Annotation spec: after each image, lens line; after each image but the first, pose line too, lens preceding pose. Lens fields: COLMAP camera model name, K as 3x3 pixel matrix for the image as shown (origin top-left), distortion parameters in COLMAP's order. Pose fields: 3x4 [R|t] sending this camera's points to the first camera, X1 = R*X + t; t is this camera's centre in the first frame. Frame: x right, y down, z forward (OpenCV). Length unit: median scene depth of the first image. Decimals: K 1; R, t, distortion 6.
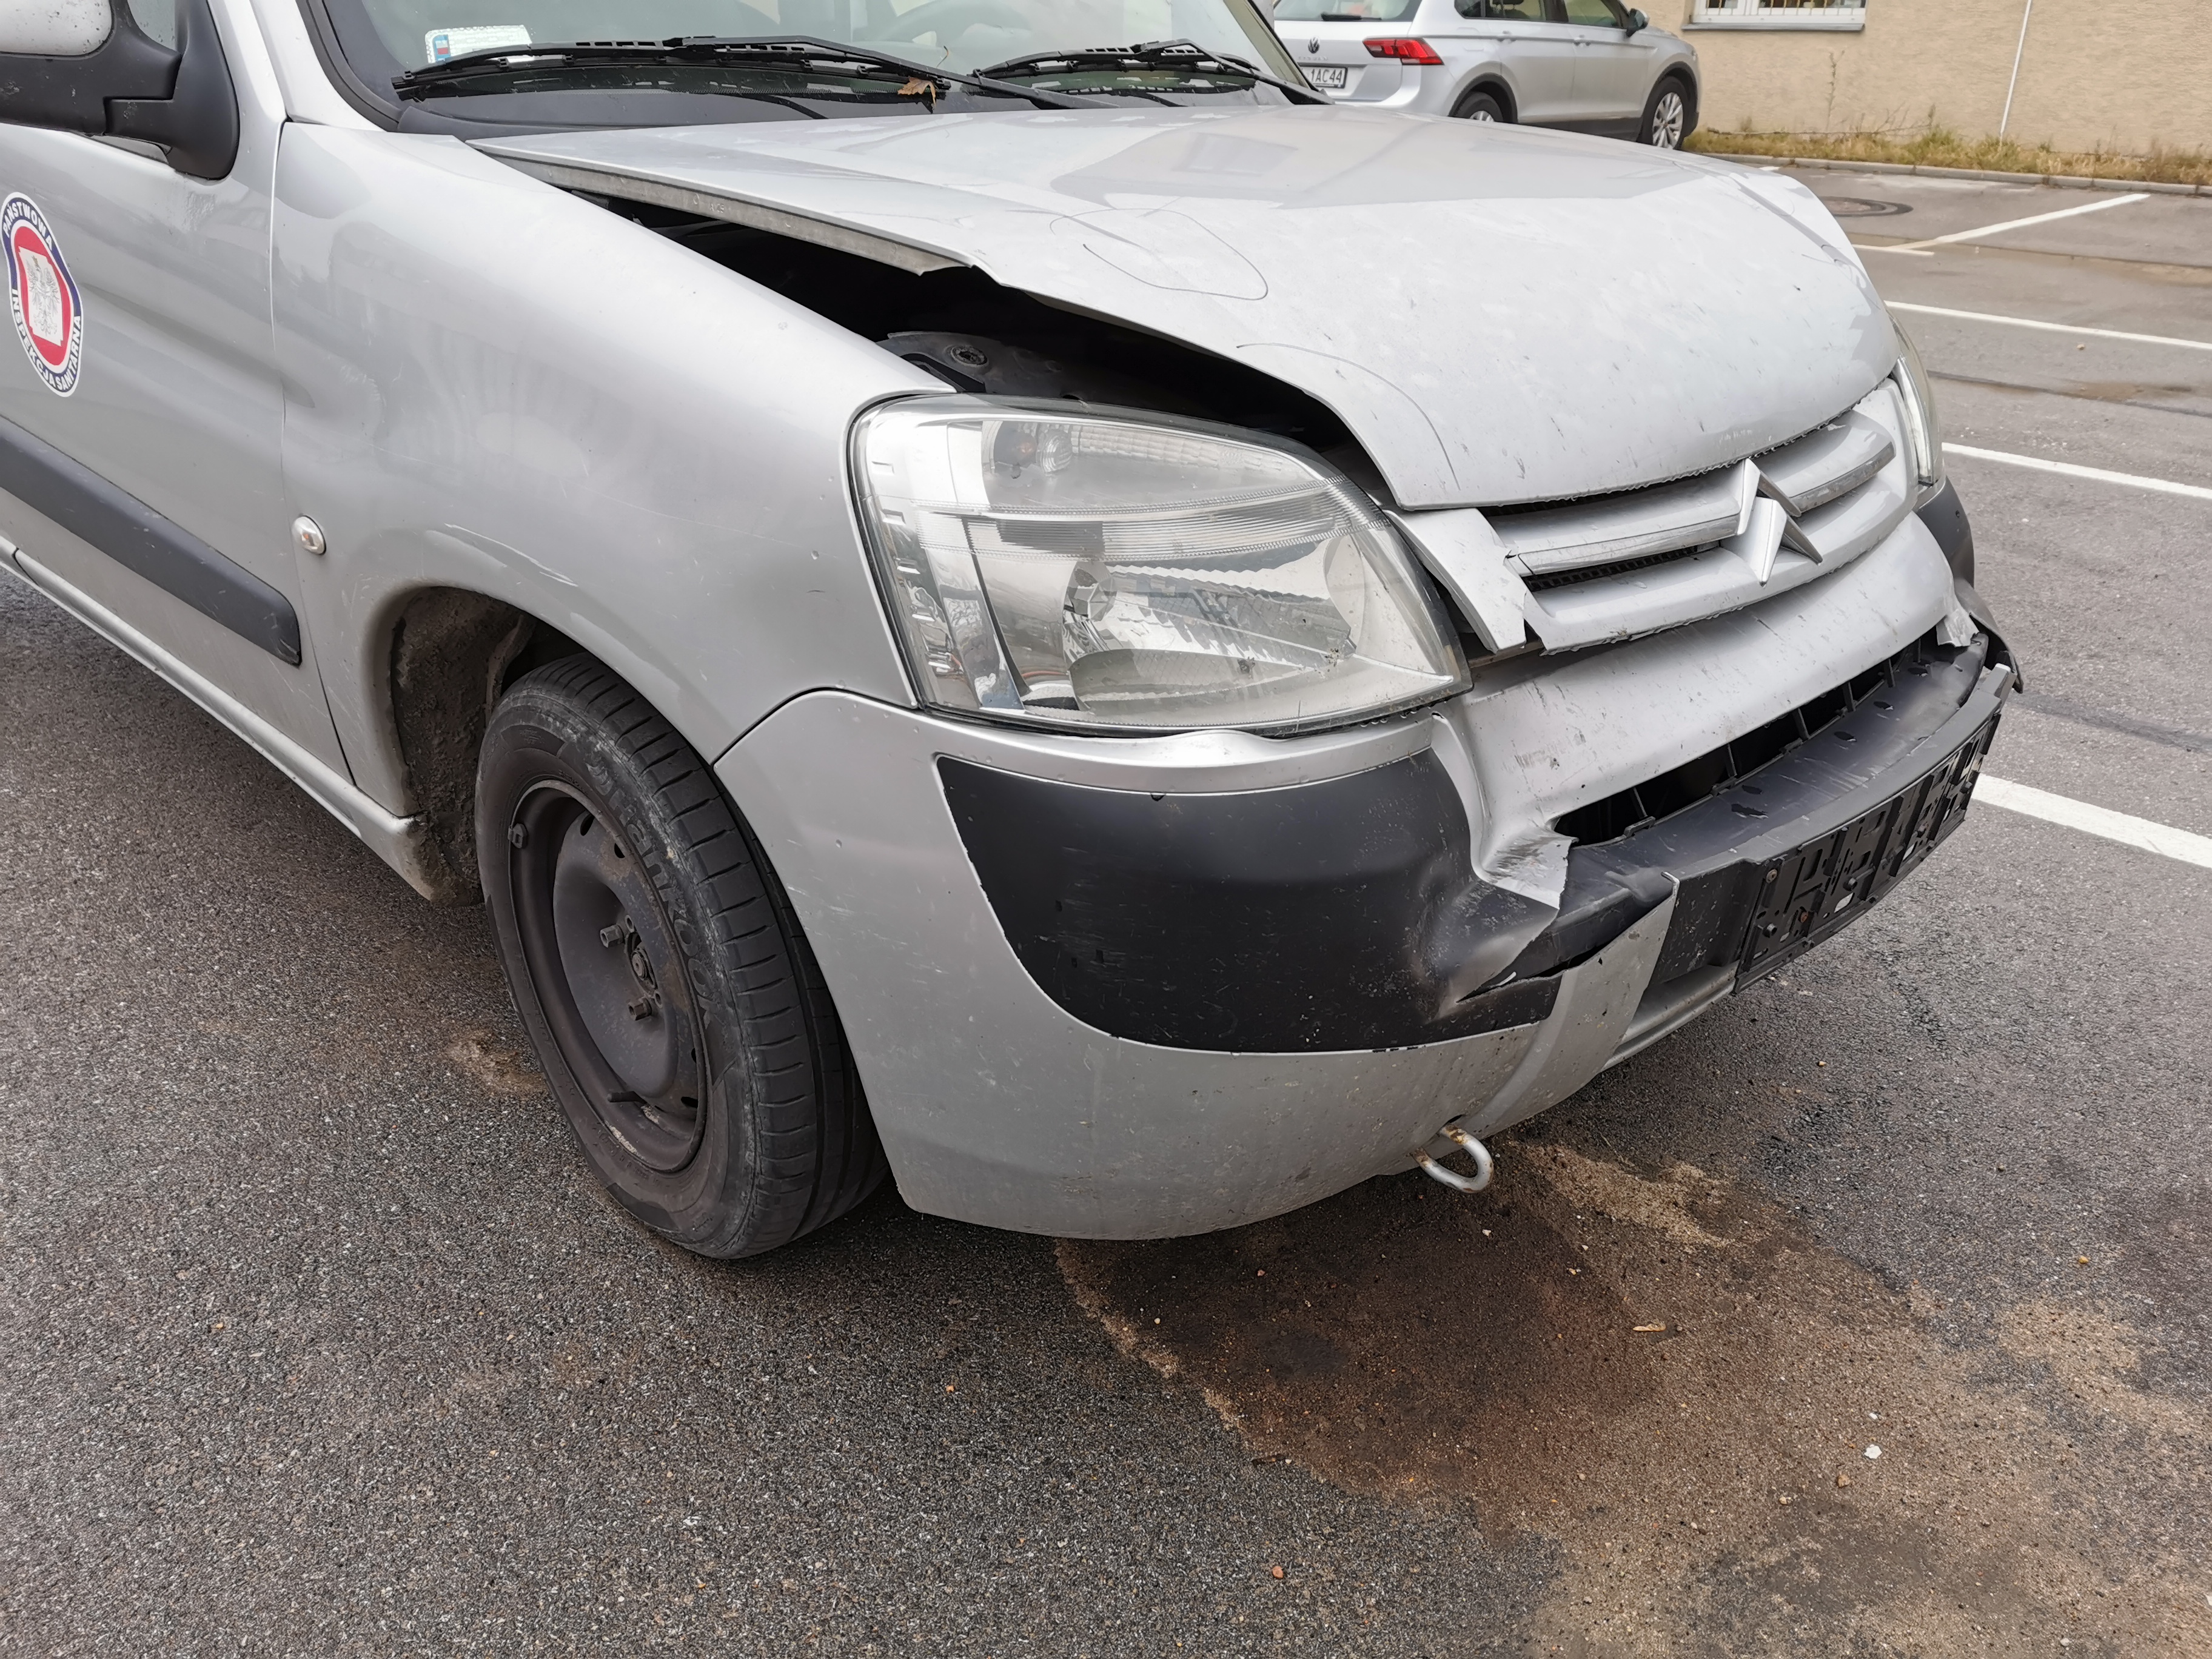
lens RADIAL K [[1715.0, 0, 1114.9], [0, 1715.0, 833.6], [0, 0, 1]] dist [0.055594, -0.060074]
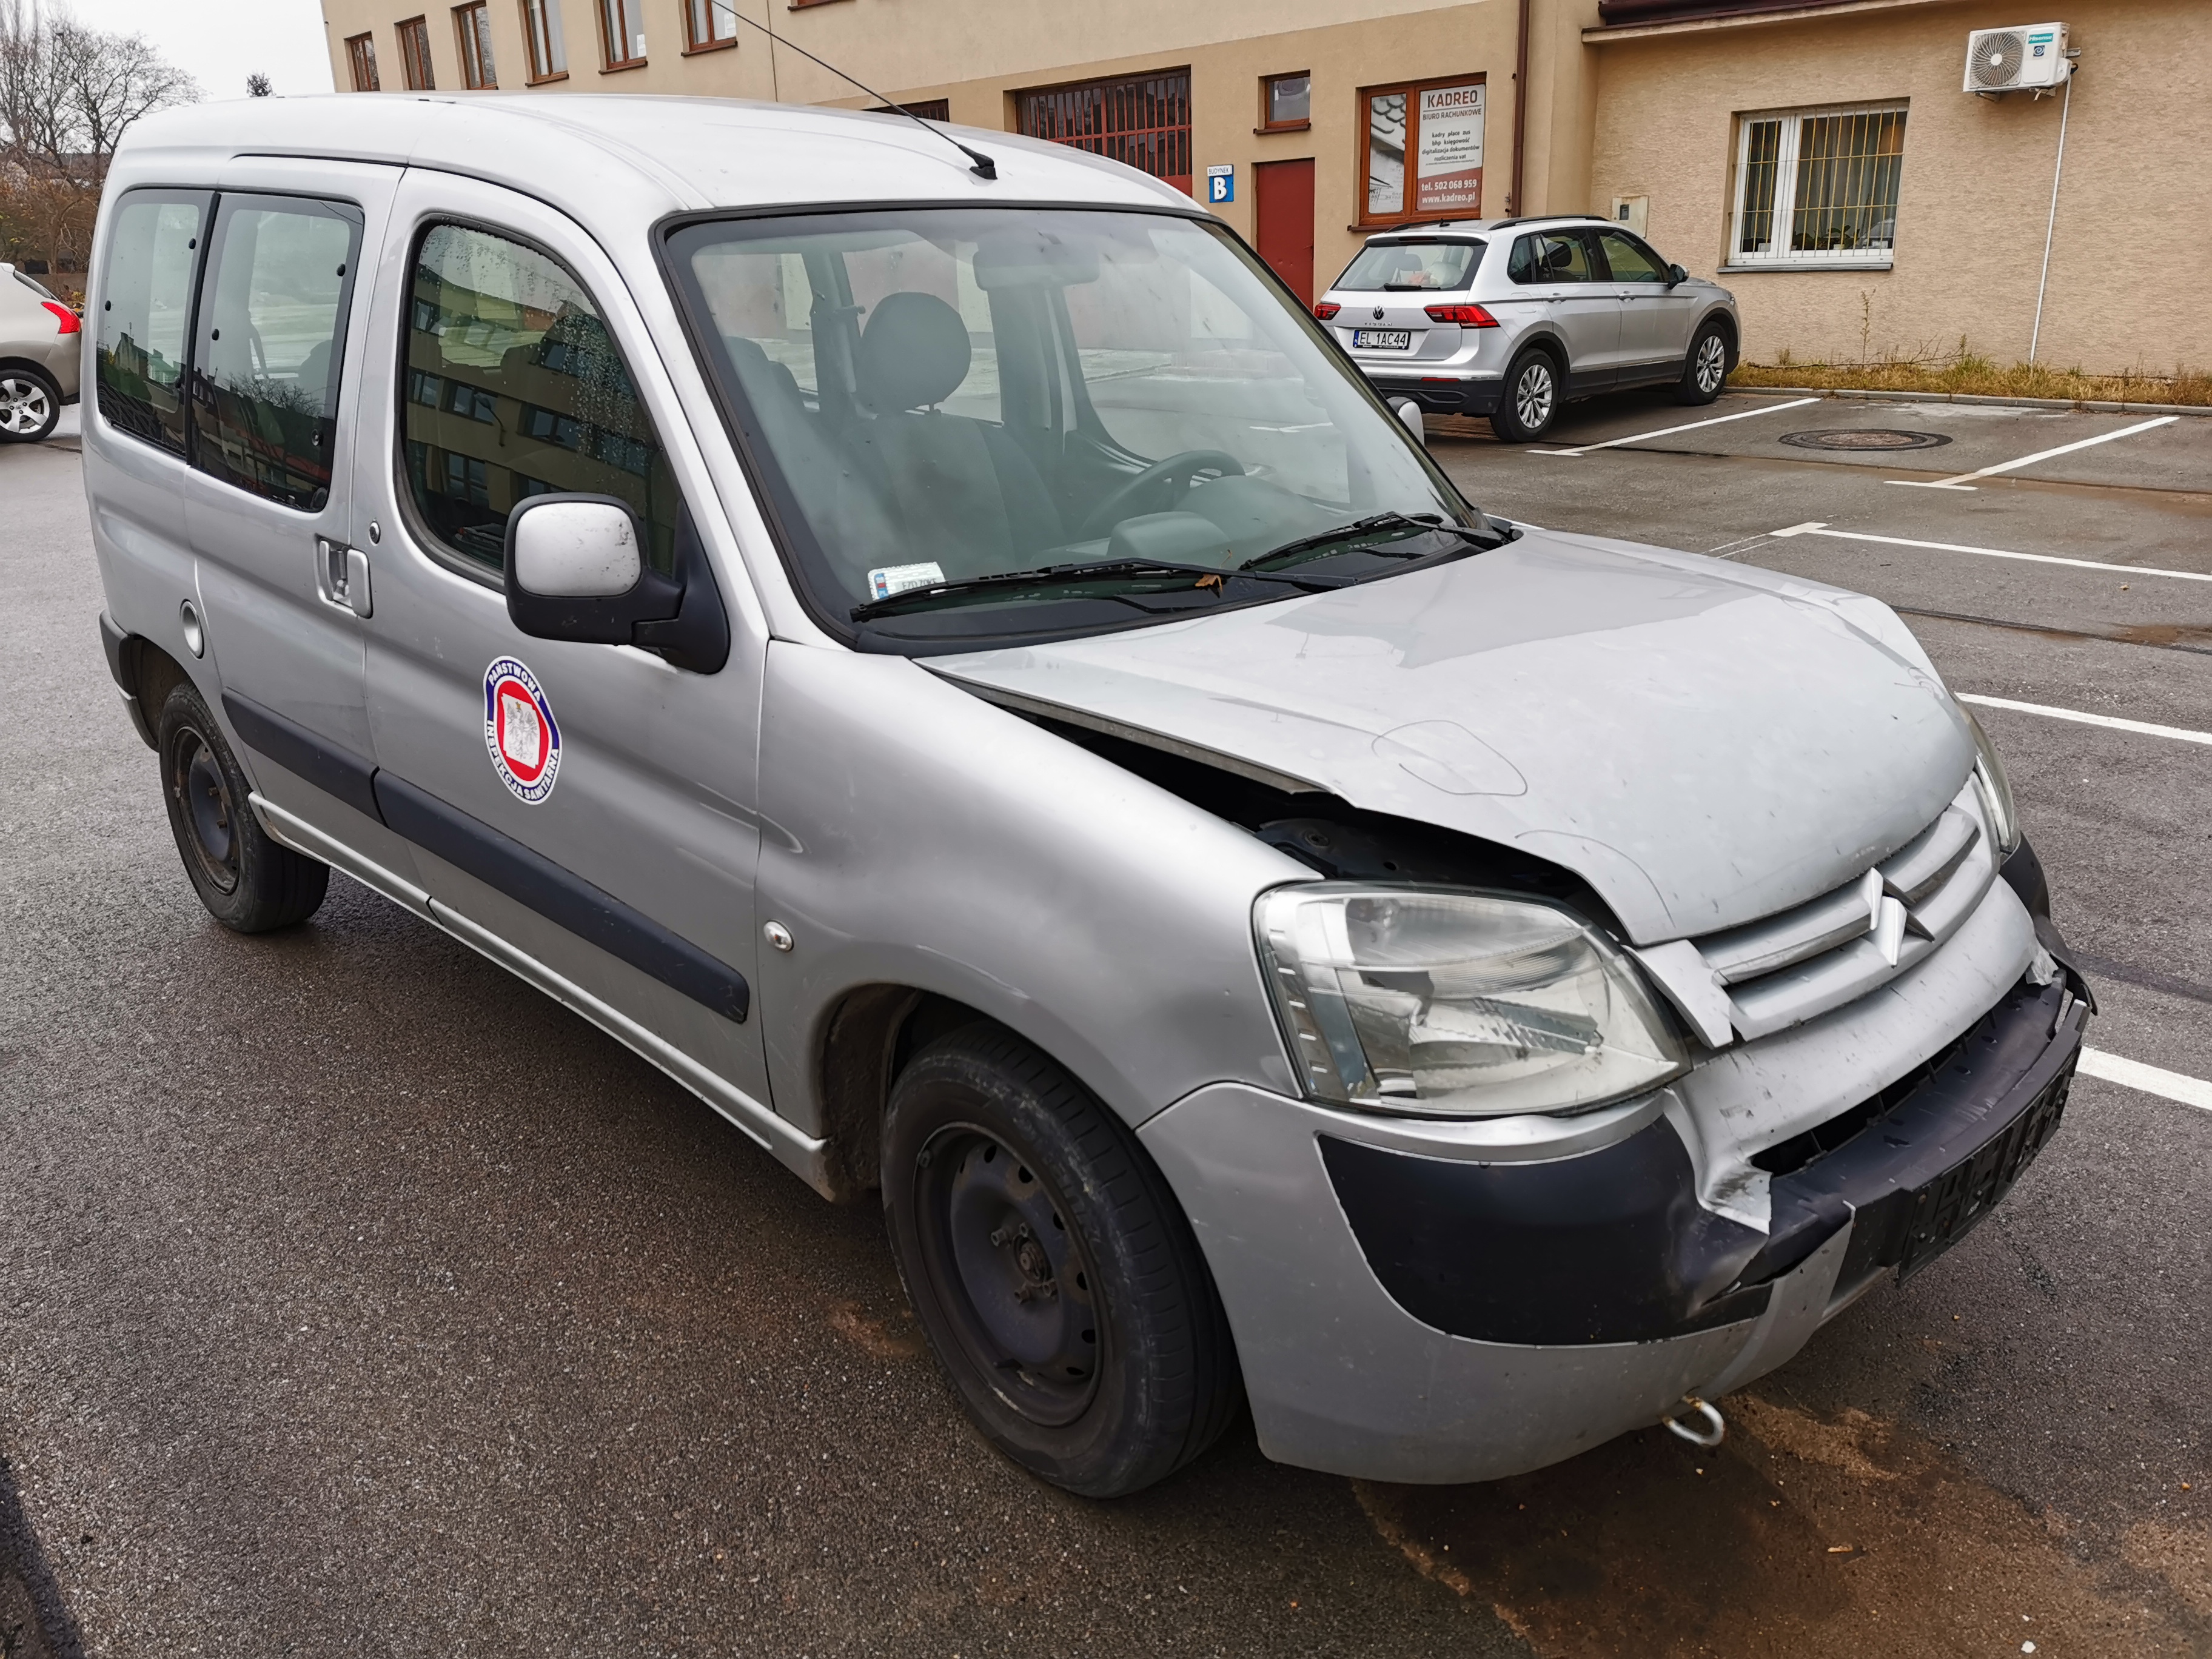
lens RADIAL K [[2175.5, 0, 873.0], [0, 2175.5, 644.6], [0, 0, 1]] dist [0.097904, -0.100733]
pose [[0.999524, -0.023702, -0.019755, -0.348009], [0.021651, 0.994926, -0.098249, -0.226044], [0.021984, 0.097775, 0.994966, -0.692447]]
